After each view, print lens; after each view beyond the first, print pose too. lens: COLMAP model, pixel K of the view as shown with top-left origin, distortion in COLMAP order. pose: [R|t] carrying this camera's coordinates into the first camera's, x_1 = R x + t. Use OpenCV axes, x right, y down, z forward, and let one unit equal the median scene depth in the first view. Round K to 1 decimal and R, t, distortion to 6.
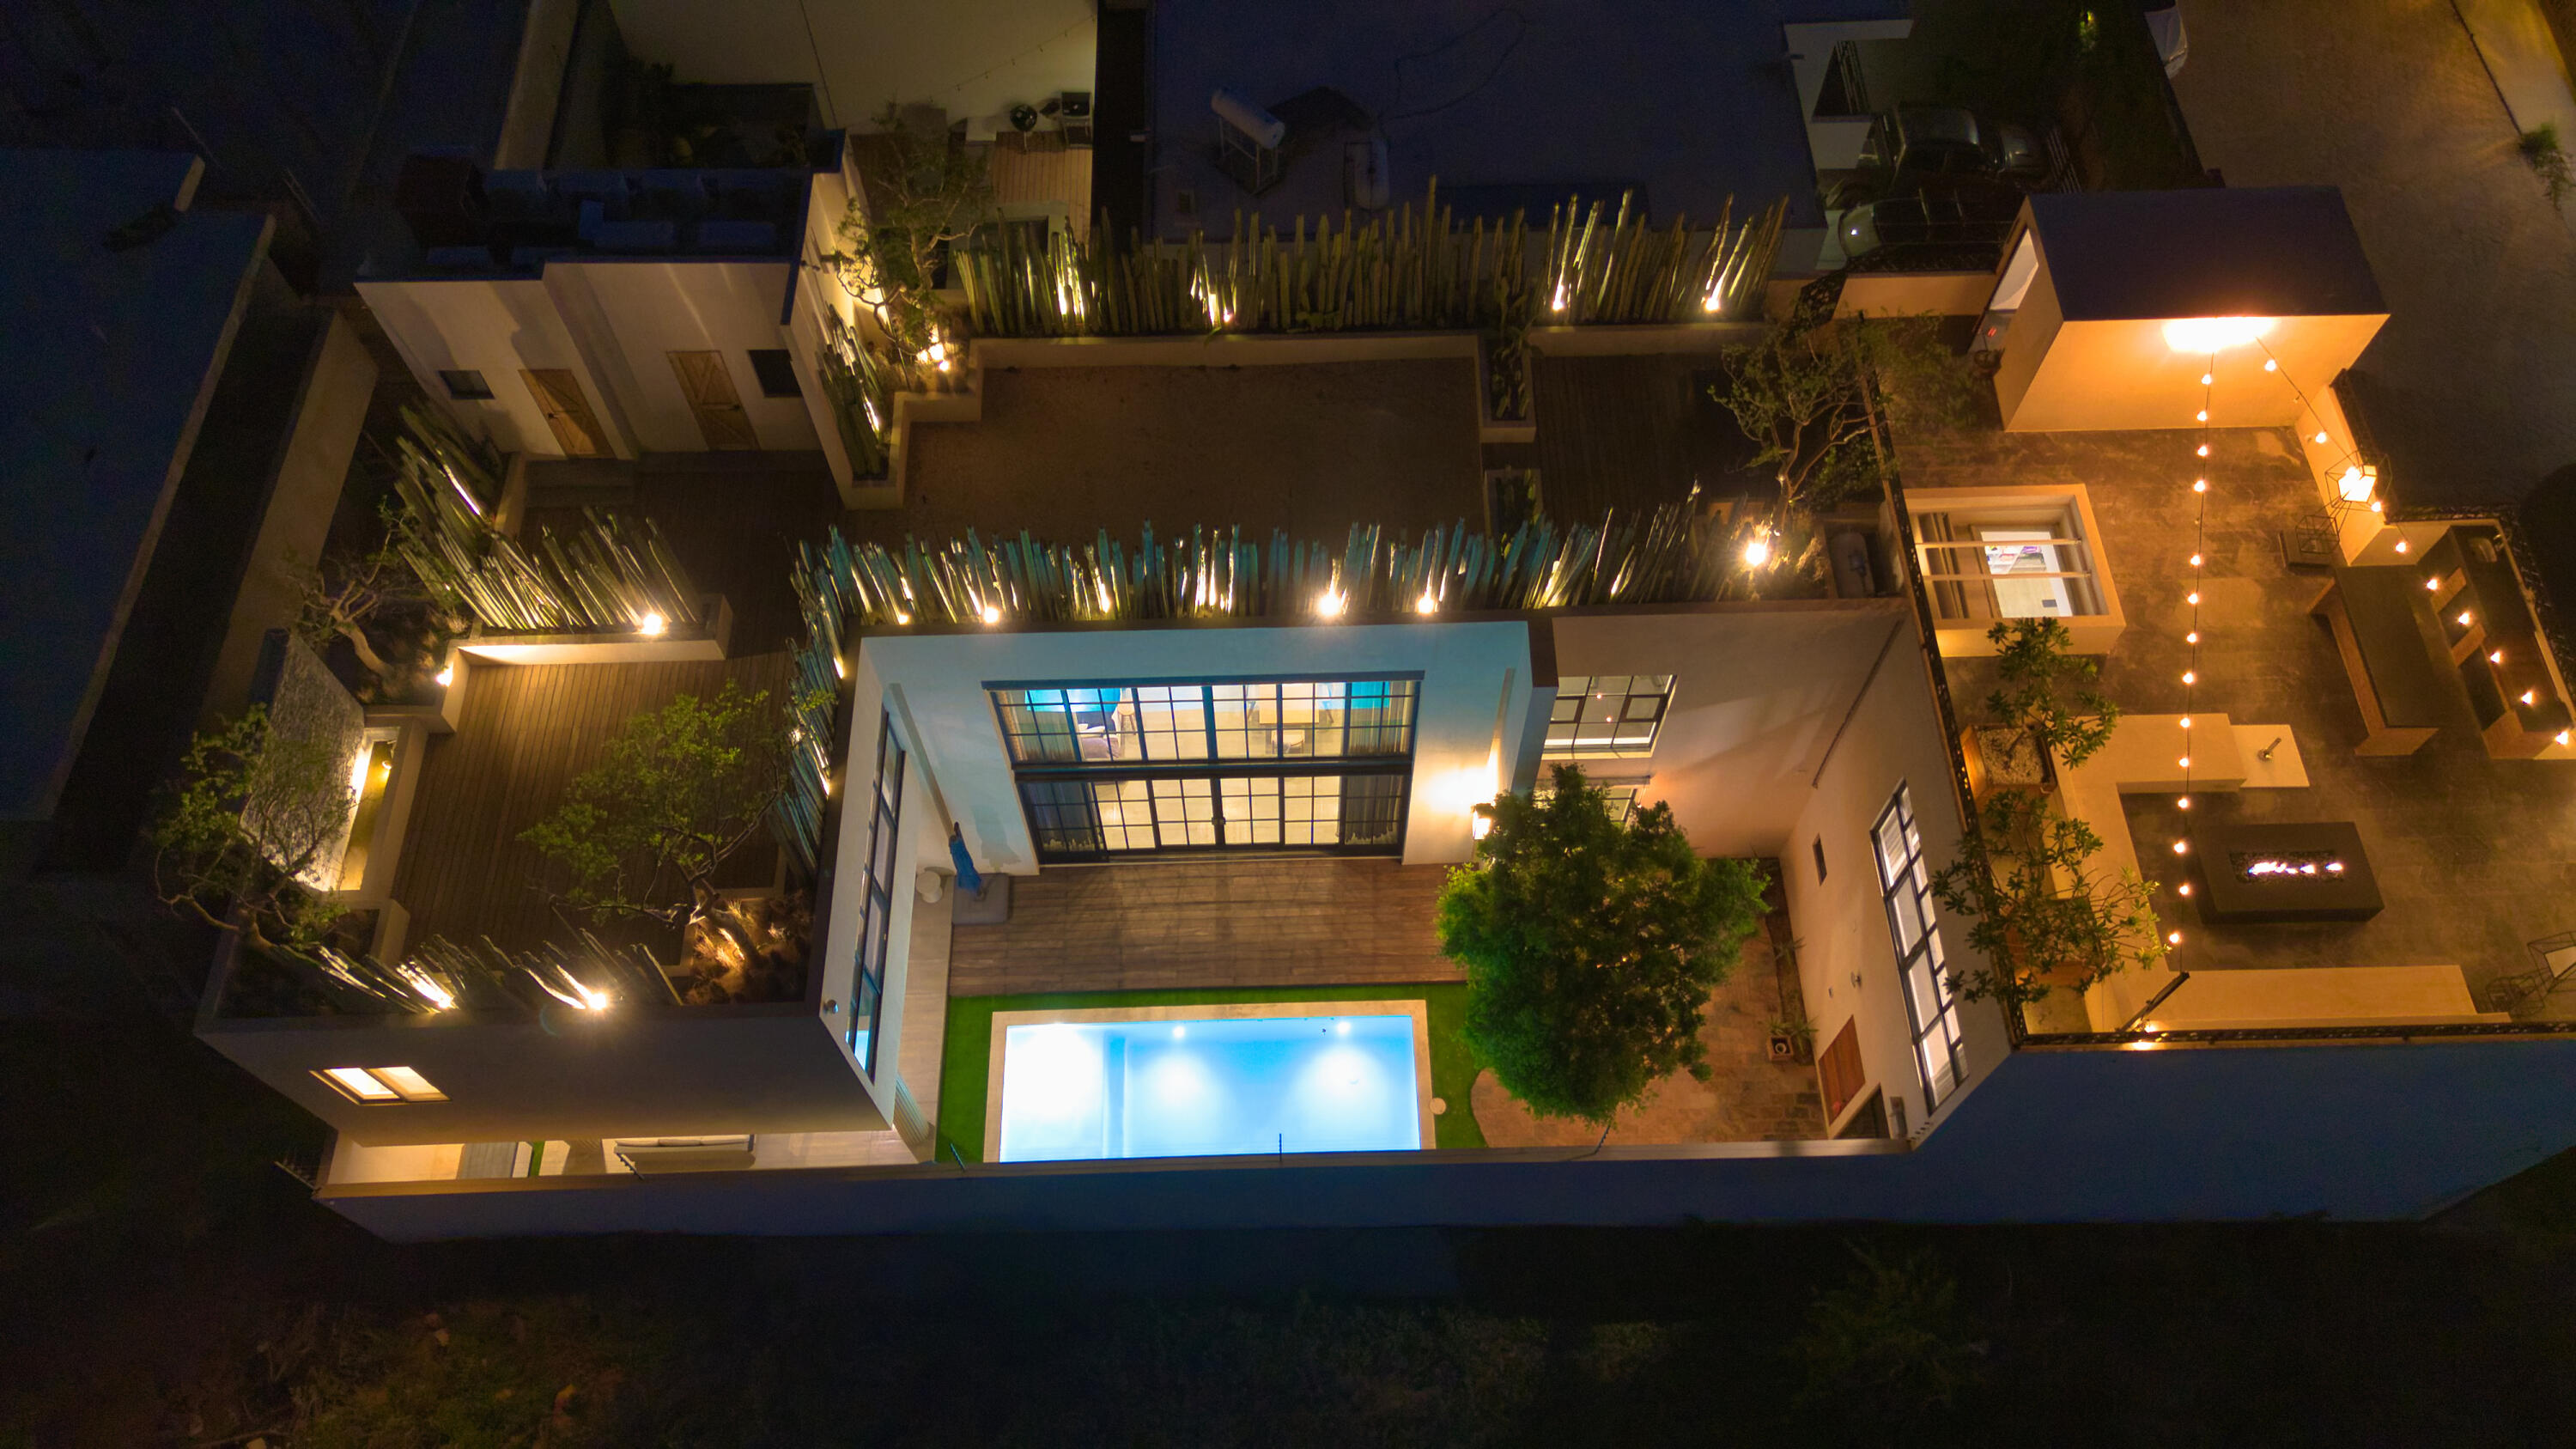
lens RADIAL K [[1823.4, 0, 1292.0], [0, 1823.4, 720.3], [0, 0, 1]] dist [0.077698, -0.087489]
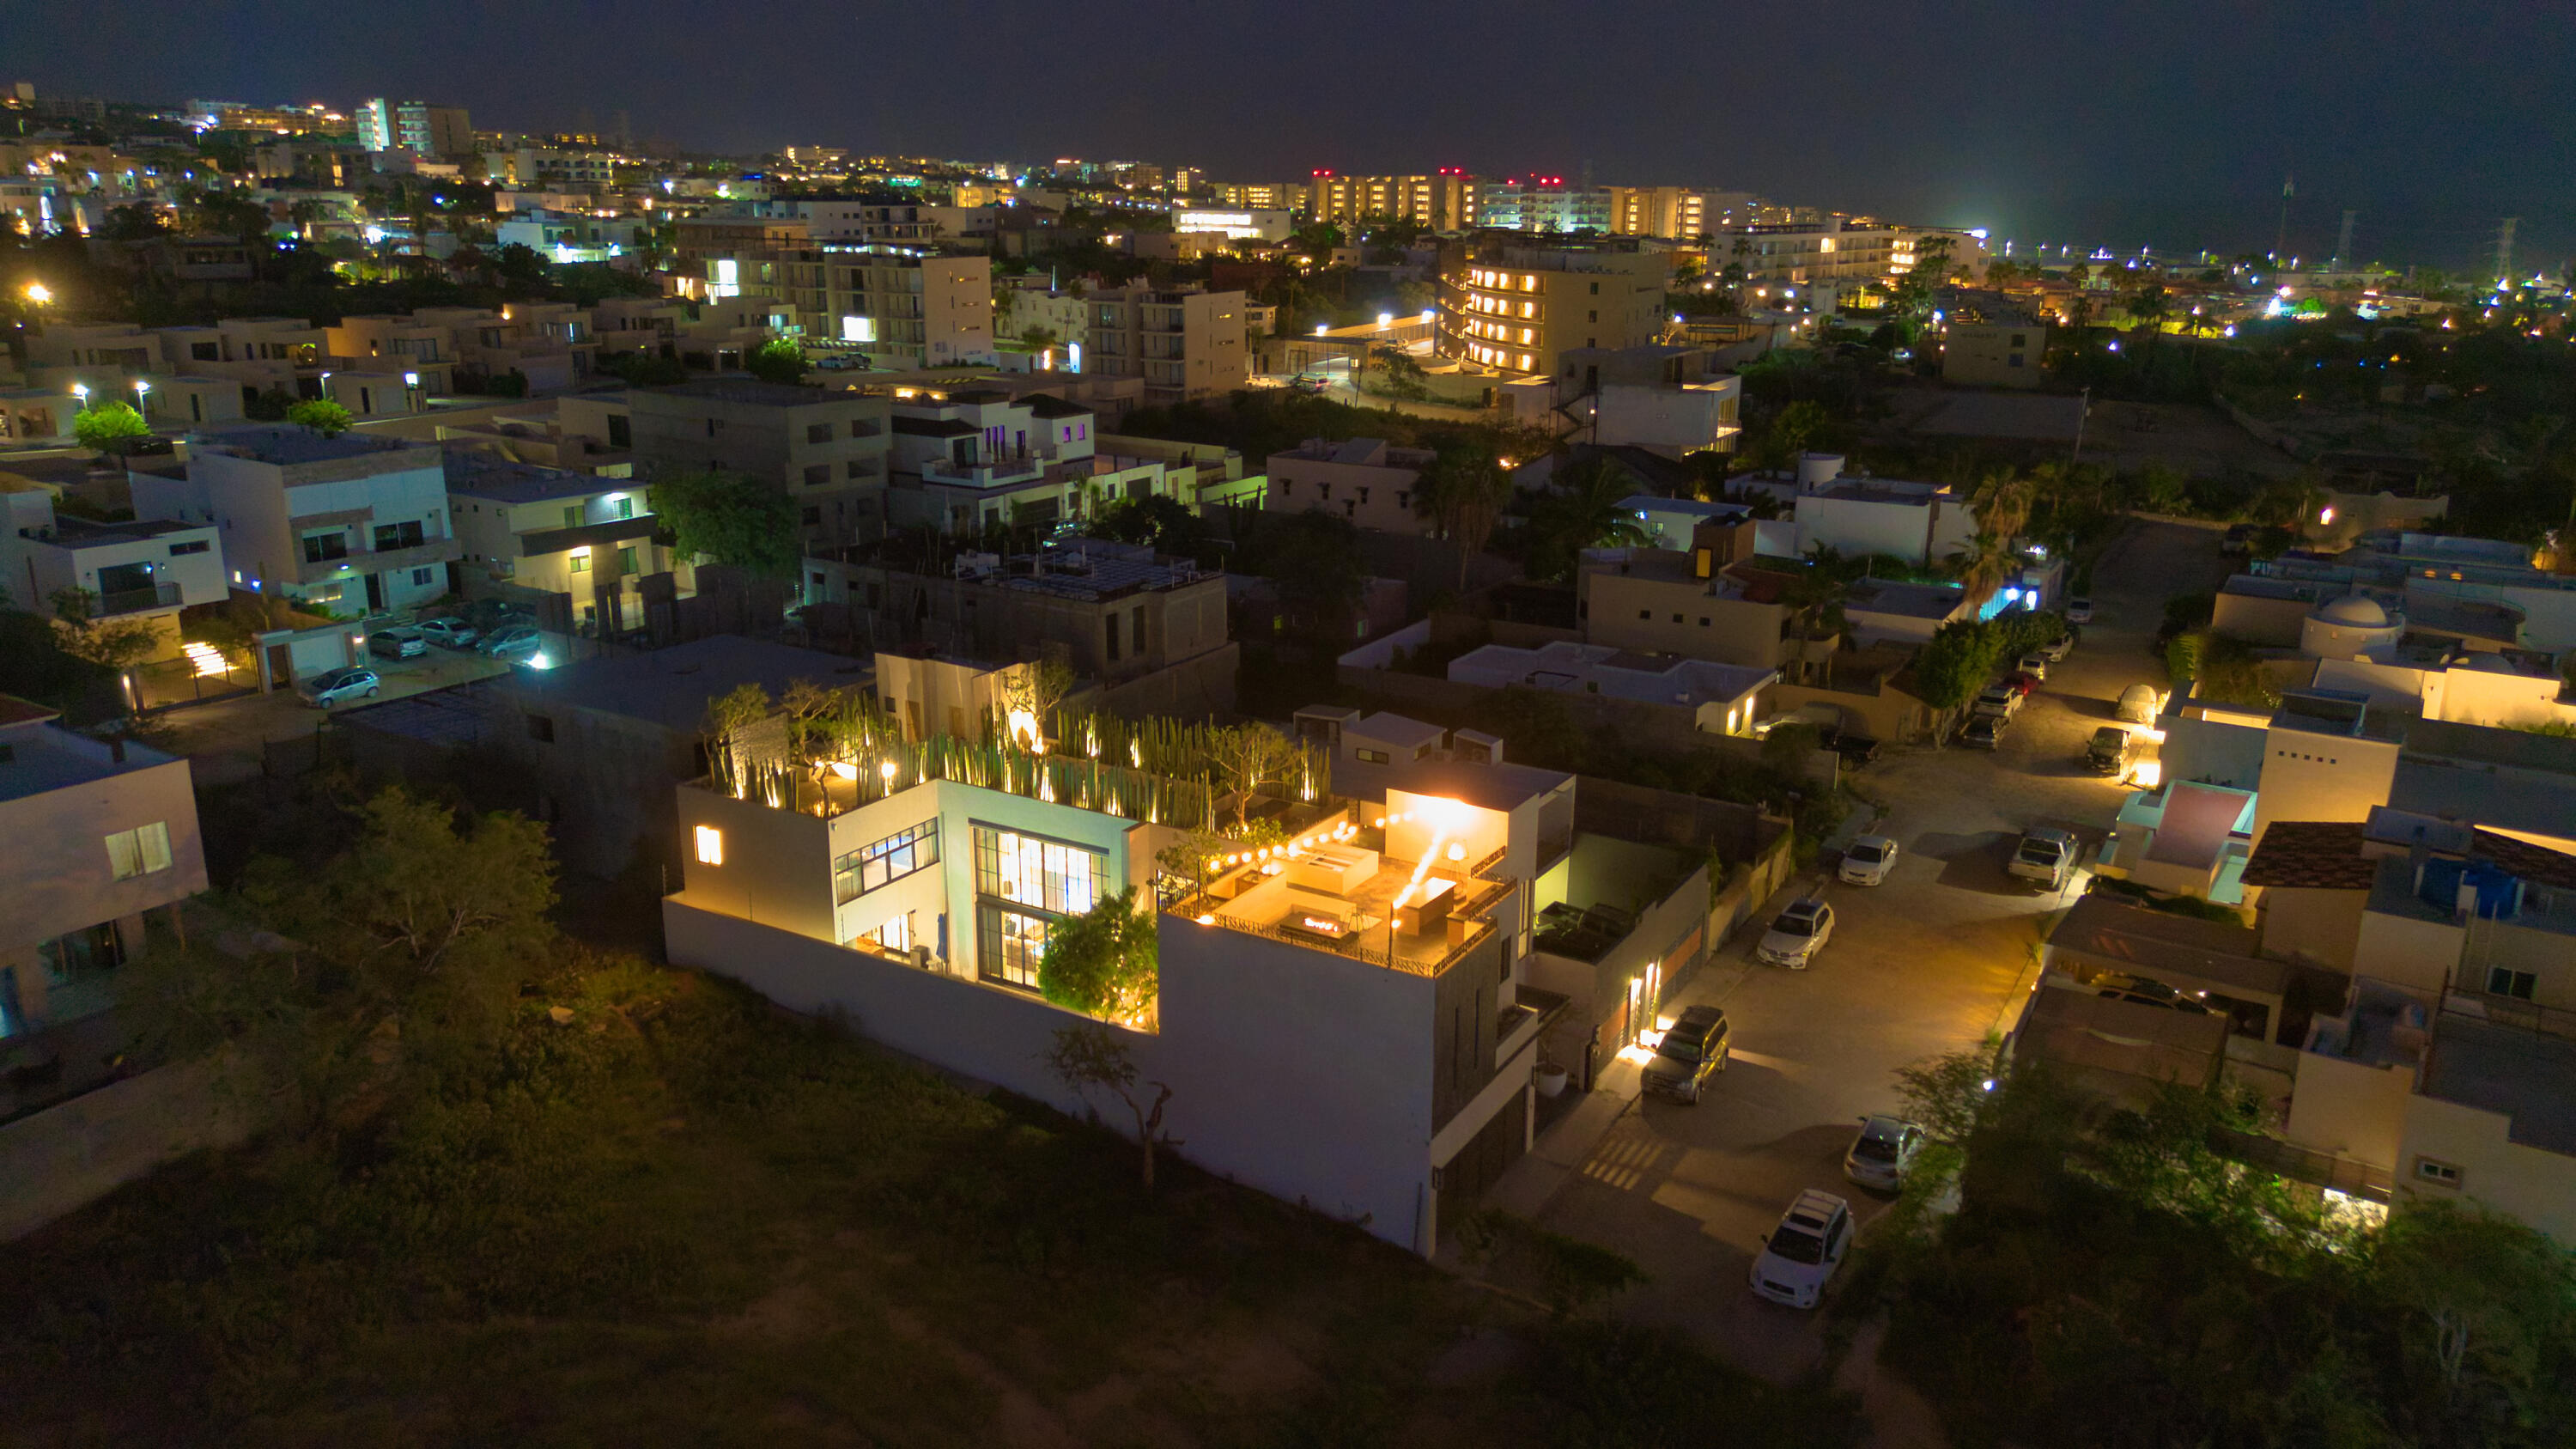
lens RADIAL K [[1823.4, 0, 1292.0], [0, 1823.4, 720.3], [0, 0, 1]] dist [0.077698, -0.087489]
pose [[0.840458, 0.162903, -0.516810, 1.498302], [-0.476095, 0.677452, -0.560707, 1.096369], [0.258773, 0.717301, 0.646927, -0.628757]]
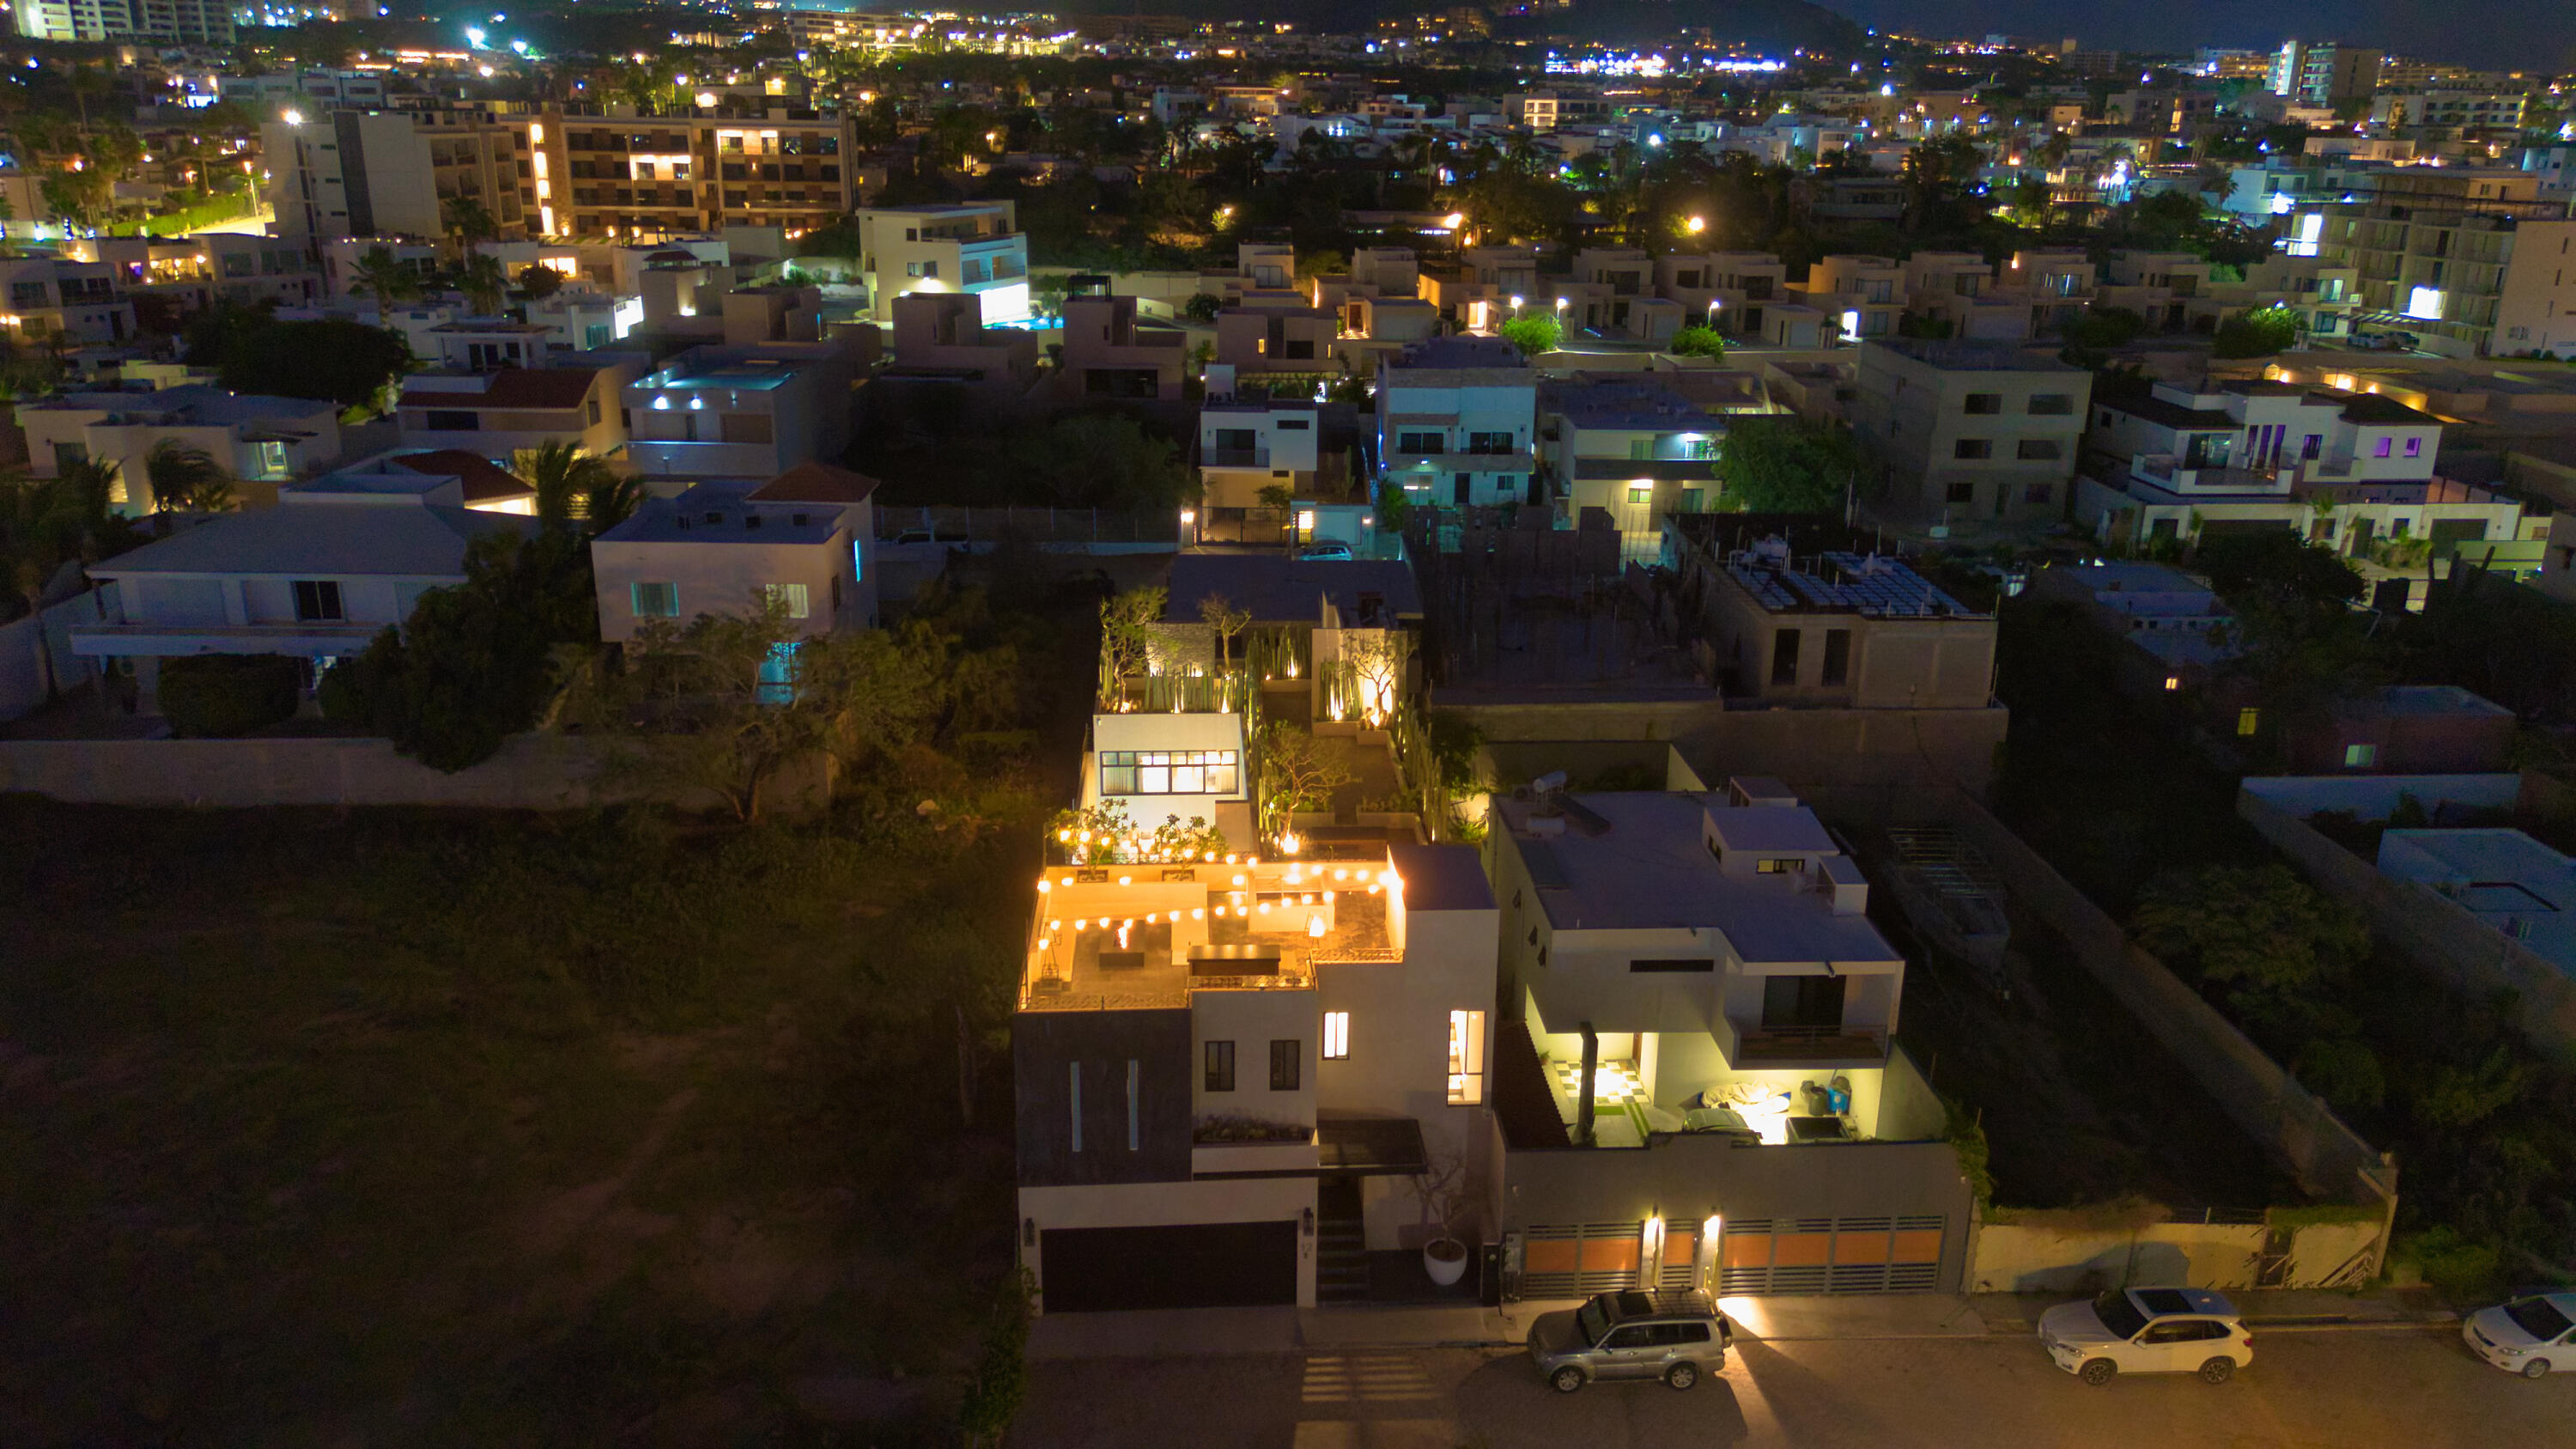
lens RADIAL K [[1823.4, 0, 1292.0], [0, 1823.4, 720.3], [0, 0, 1]] dist [0.077698, -0.087489]
pose [[0.025885, 0.318983, -0.947407, 2.231418], [-0.872754, 0.469356, 0.134183, -0.469382], [0.487473, 0.823380, 0.290543, 0.259696]]
